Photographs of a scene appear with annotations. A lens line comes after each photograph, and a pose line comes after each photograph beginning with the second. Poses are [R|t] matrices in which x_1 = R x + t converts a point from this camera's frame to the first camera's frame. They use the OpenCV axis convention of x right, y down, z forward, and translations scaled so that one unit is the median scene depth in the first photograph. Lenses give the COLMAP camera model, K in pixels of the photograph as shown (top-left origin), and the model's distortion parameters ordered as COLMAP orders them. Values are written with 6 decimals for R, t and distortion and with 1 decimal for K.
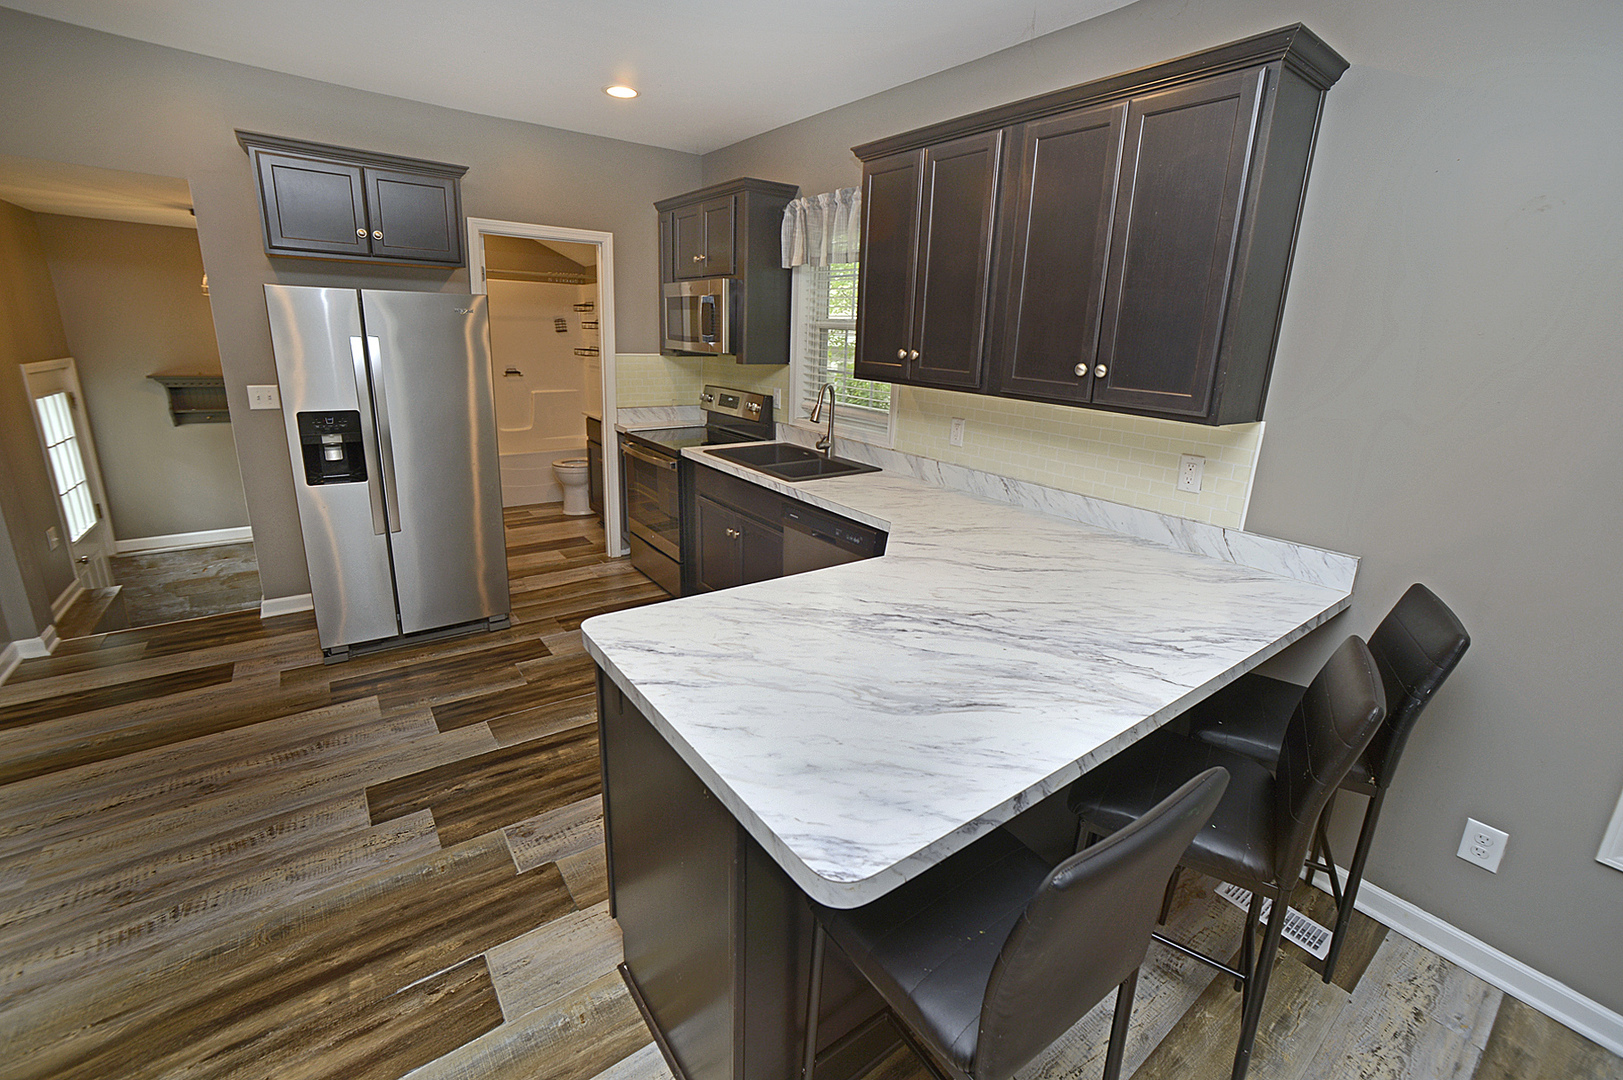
lens RADIAL K [[684.4, 0, 814.7], [0, 684.4, 514.6], [0, 0, 1]] dist [-0.066677, 0.000018]
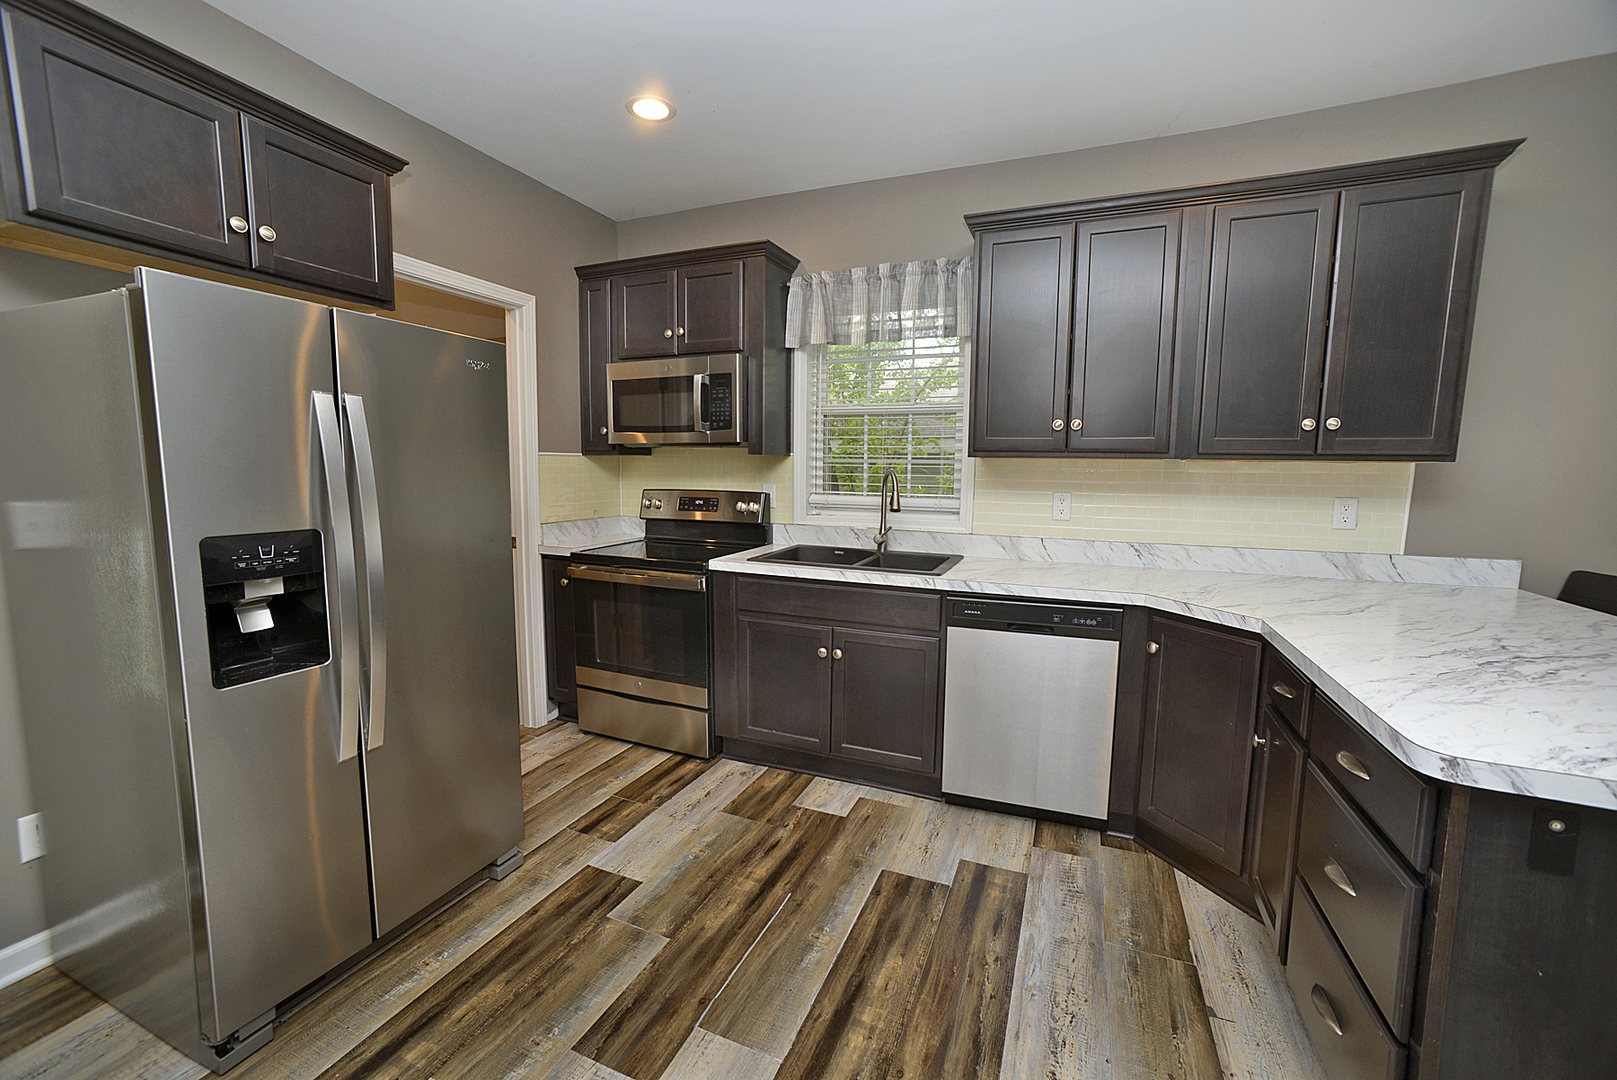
lens RADIAL K [[652.9, 0, 808.5], [0, 652.9, 540.0], [0, 0, 1]] dist [-0.026945, 0.000161]
pose [[0.867694, -0.088579, 0.489143, -0.520935], [0.153082, 0.983790, -0.093400, -0.036202], [-0.472941, 0.155921, 0.867188, 0.321393]]
